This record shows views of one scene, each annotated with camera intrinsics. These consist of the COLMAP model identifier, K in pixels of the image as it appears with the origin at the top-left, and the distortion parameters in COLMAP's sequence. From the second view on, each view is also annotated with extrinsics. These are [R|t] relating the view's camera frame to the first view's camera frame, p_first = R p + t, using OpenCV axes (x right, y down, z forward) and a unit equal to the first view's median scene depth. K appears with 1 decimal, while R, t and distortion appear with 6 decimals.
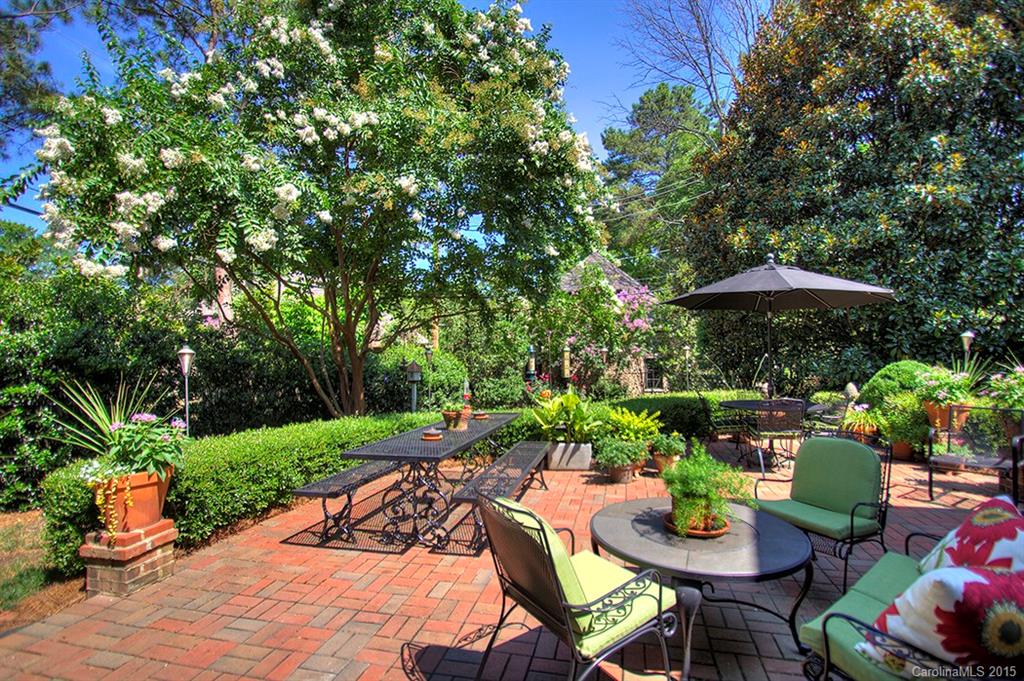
lens RADIAL K [[466.3, 0, 511.8], [0, 466.3, 349.0], [0, 0, 1]] dist [-0.011100, 0.000262]
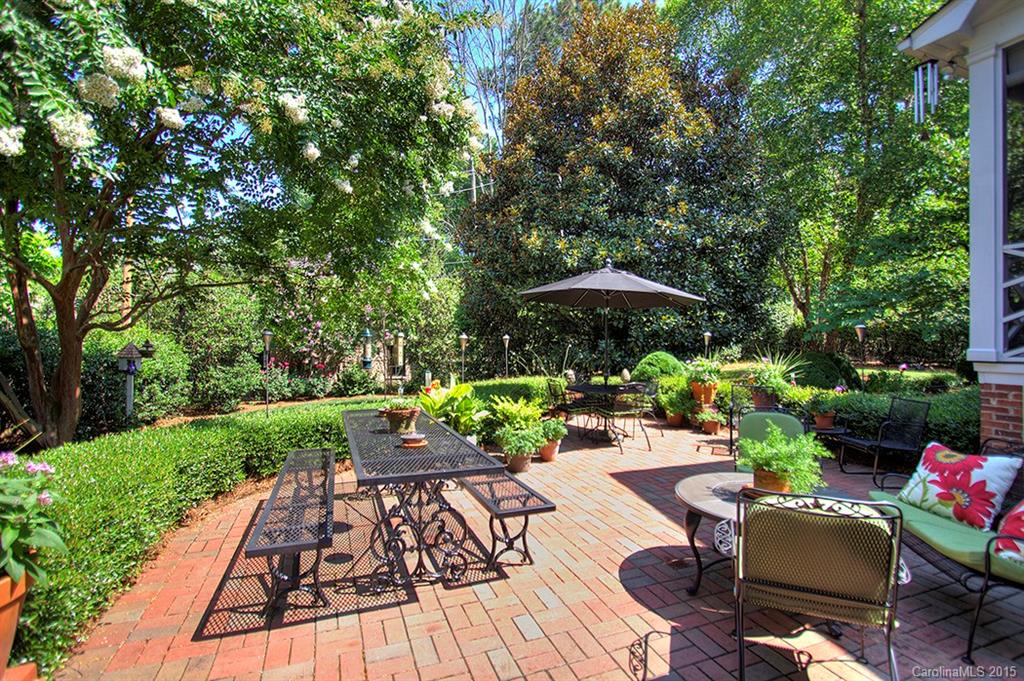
lens RADIAL K [[470.5, 0, 512.0], [0, 470.5, 340.5], [0, 0, 1]] dist [-0.012949, 0.000210]
pose [[0.822848, 0.025033, 0.567710, -0.342396], [-0.031011, 0.999519, 0.000874, 0.006713], [-0.567415, -0.018325, 0.823228, 0.179719]]
